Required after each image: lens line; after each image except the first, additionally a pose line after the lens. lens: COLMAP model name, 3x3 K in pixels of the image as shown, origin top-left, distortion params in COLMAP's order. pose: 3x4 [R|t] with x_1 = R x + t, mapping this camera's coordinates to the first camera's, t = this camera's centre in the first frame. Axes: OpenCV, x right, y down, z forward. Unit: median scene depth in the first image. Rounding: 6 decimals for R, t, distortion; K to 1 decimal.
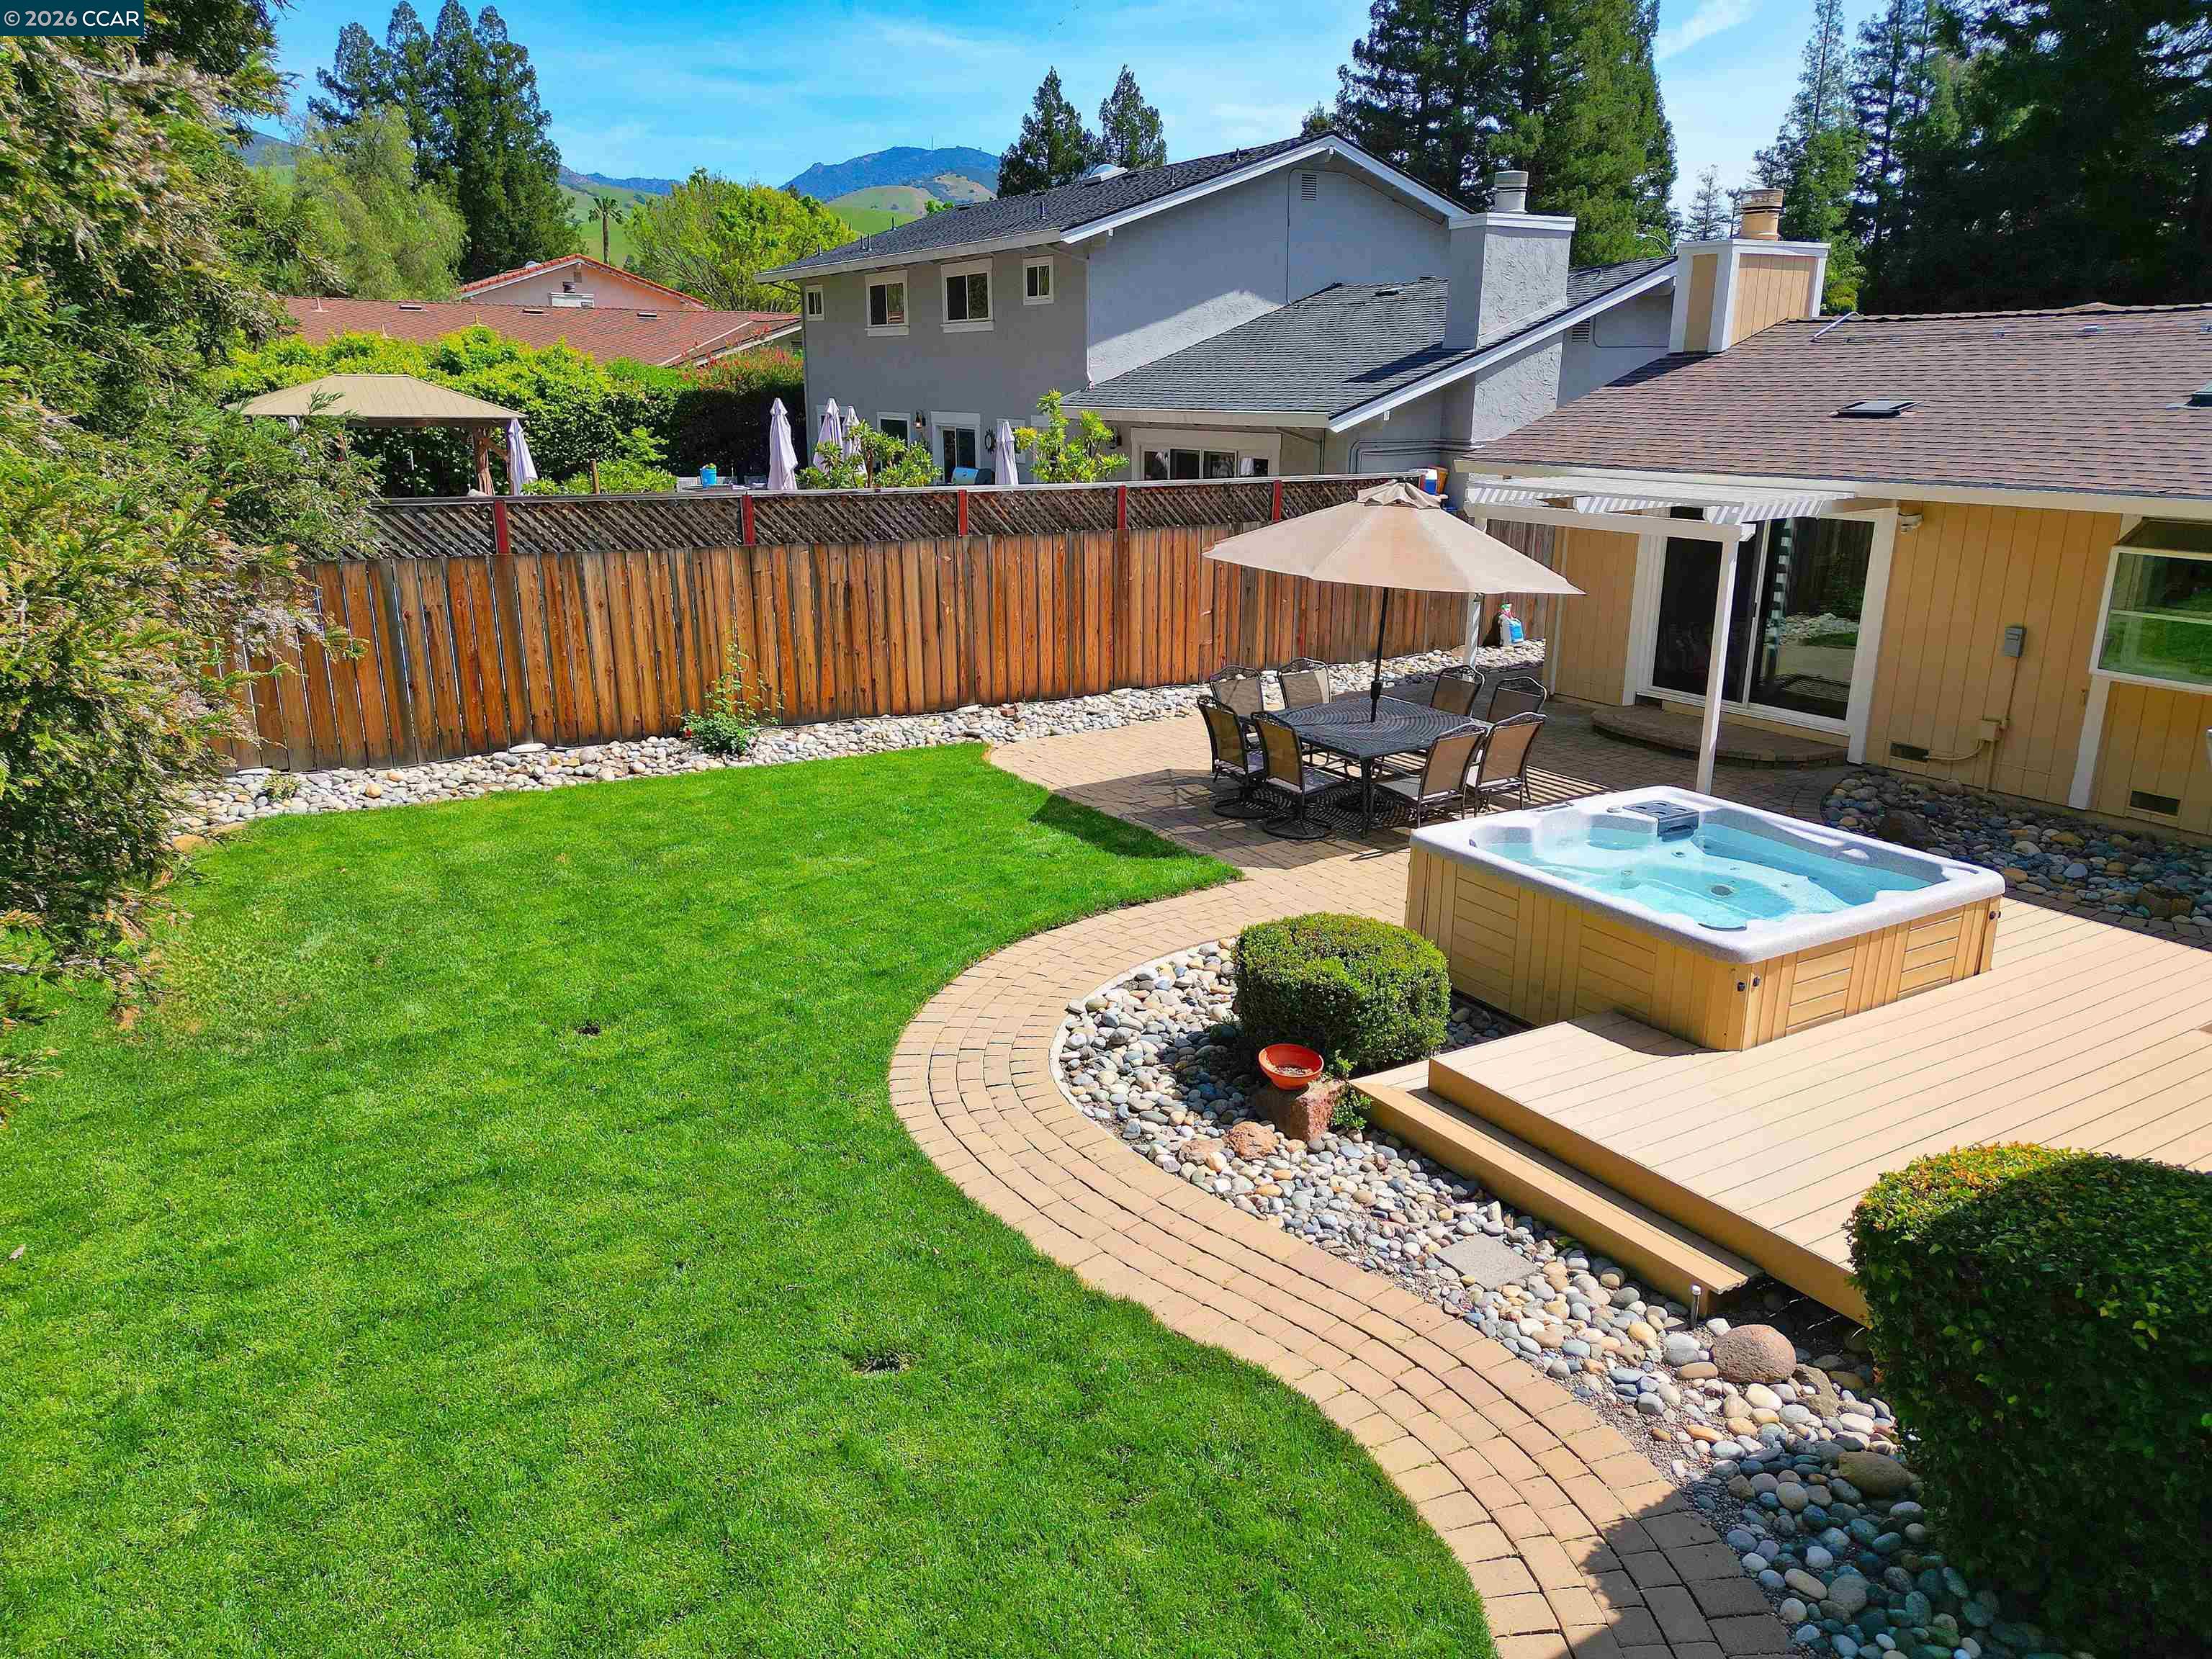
lens RADIAL K [[1548.6, 0, 1095.1], [0, 1548.6, 830.2], [0, 0, 1]] dist [0.028402, -0.002361]
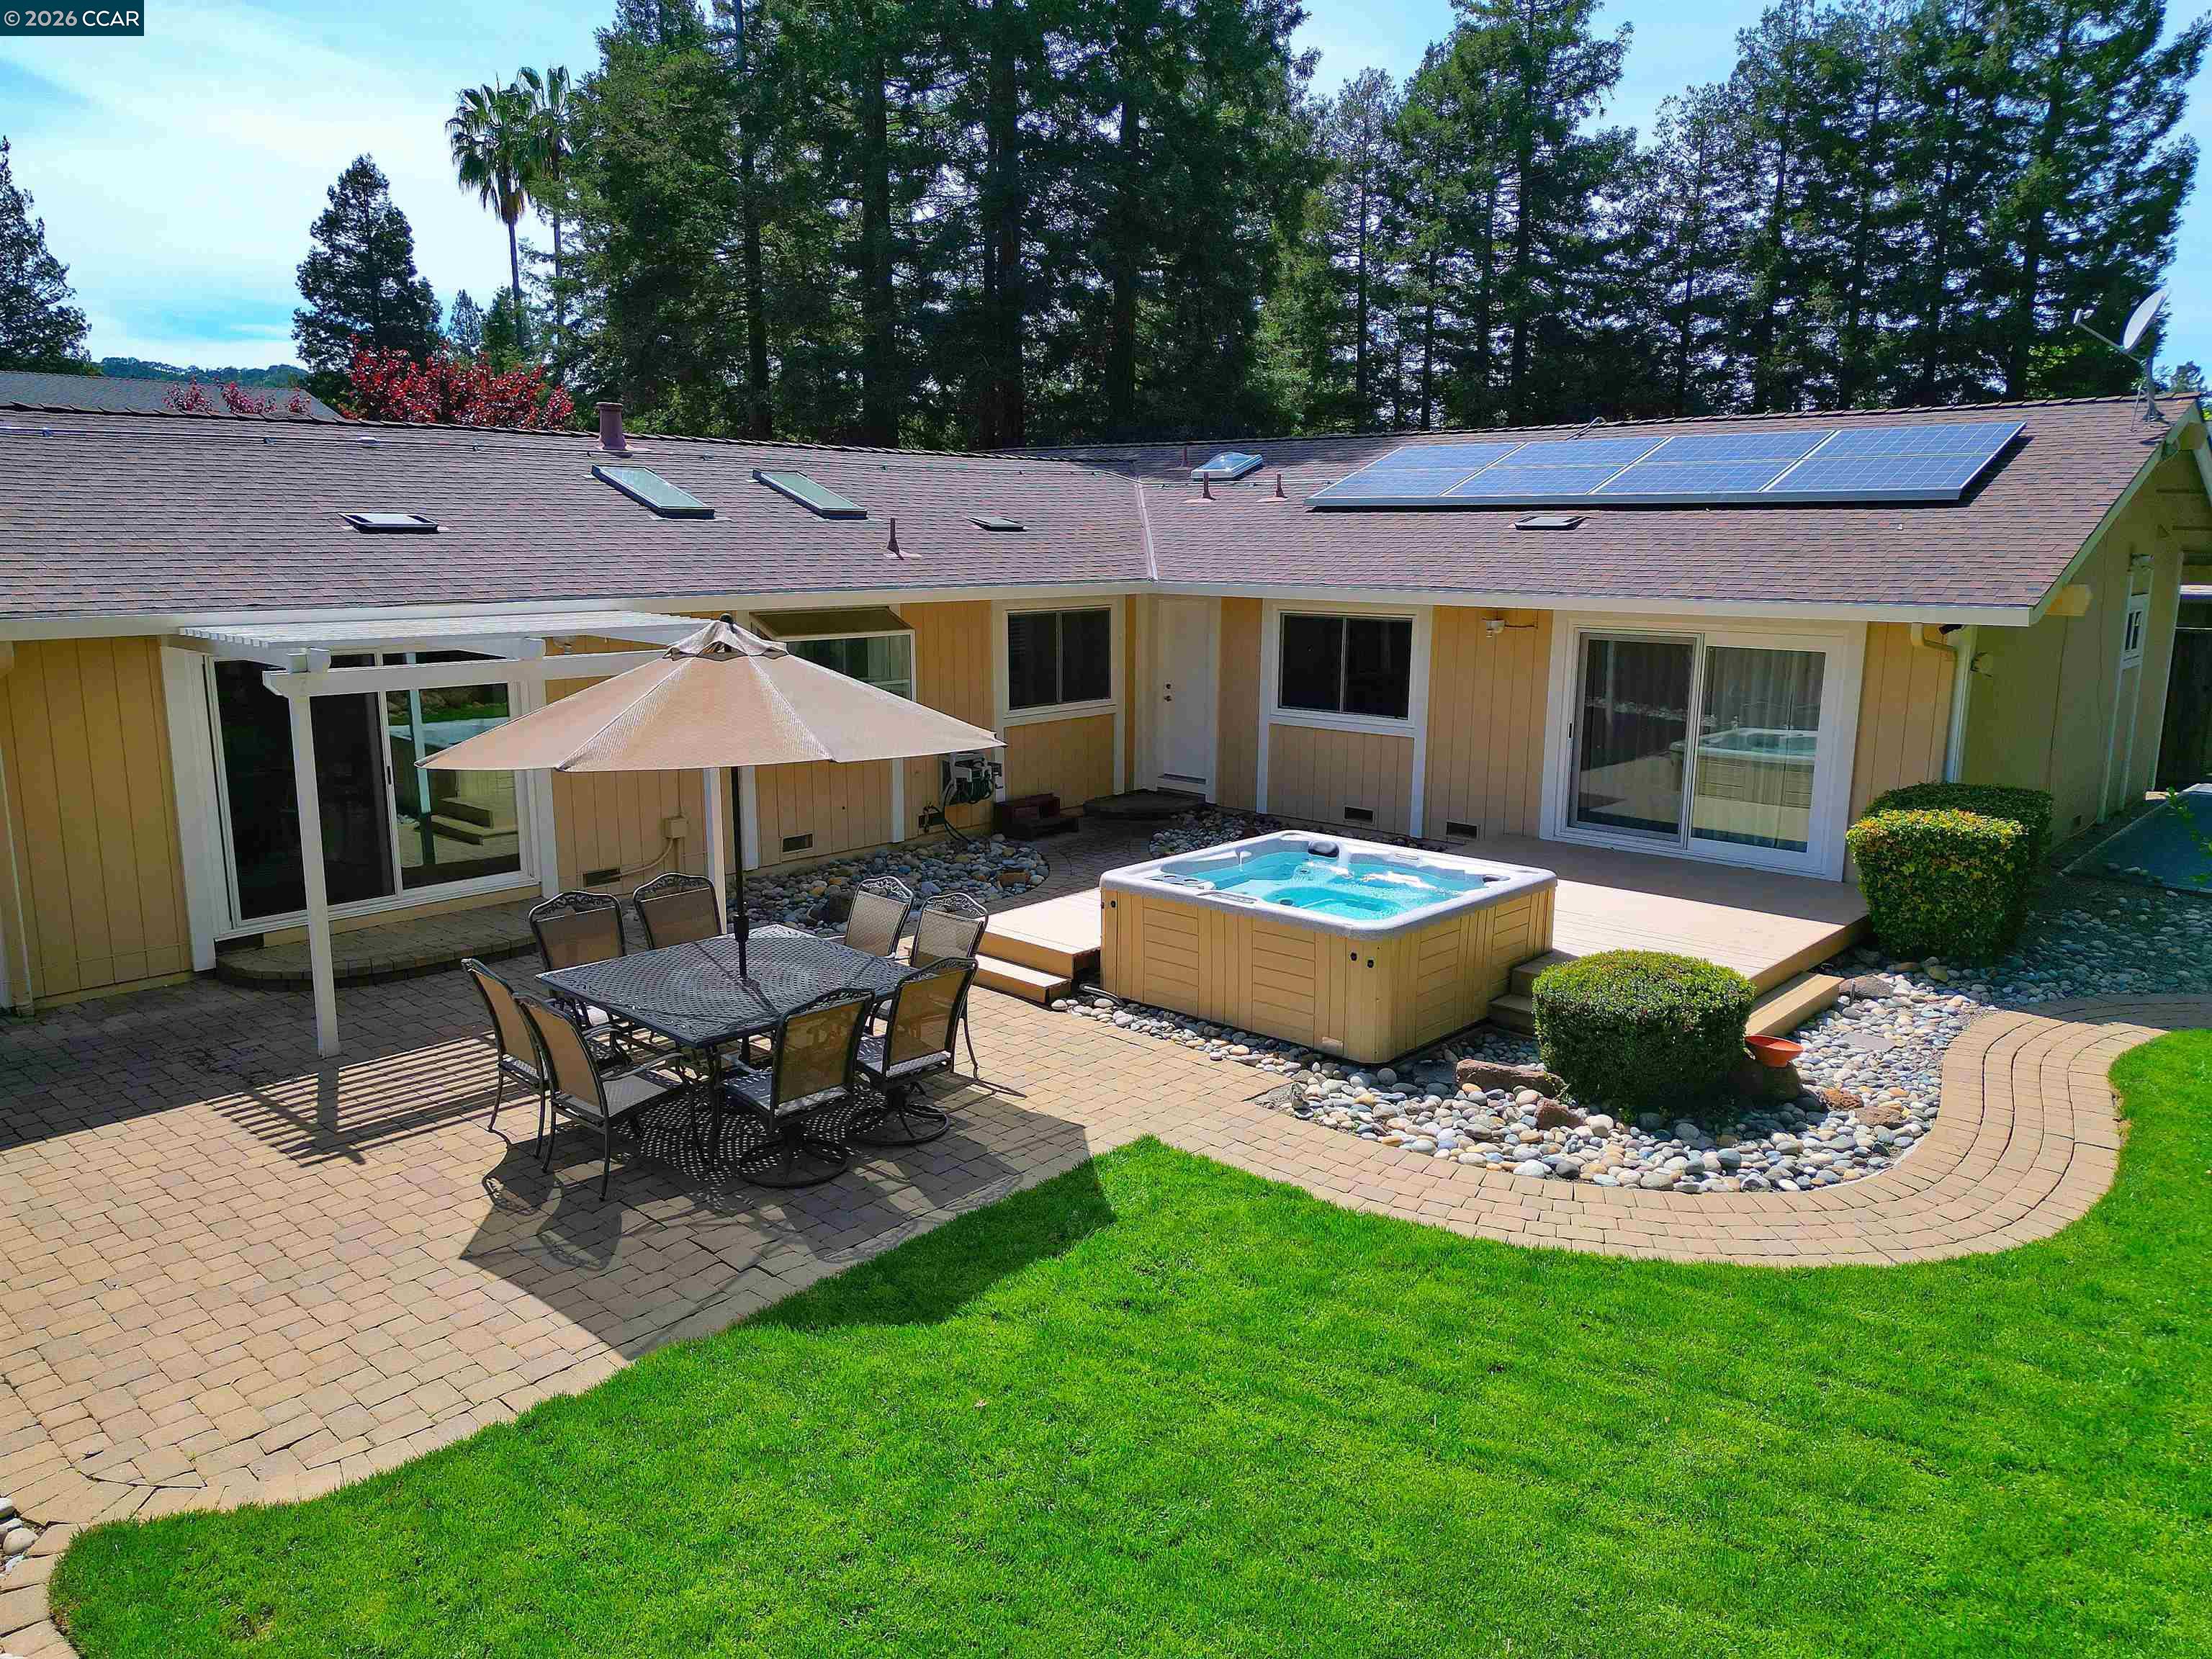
lens RADIAL K [[1548.6, 0, 1098.0], [0, 1548.6, 842.2], [0, 0, 1]] dist [0.028402, -0.002361]
pose [[-0.275115, -0.191764, 0.942093, -0.485276], [0.266087, 0.926440, 0.266282, -0.262571], [-0.923856, 0.323937, -0.203851, 0.991620]]
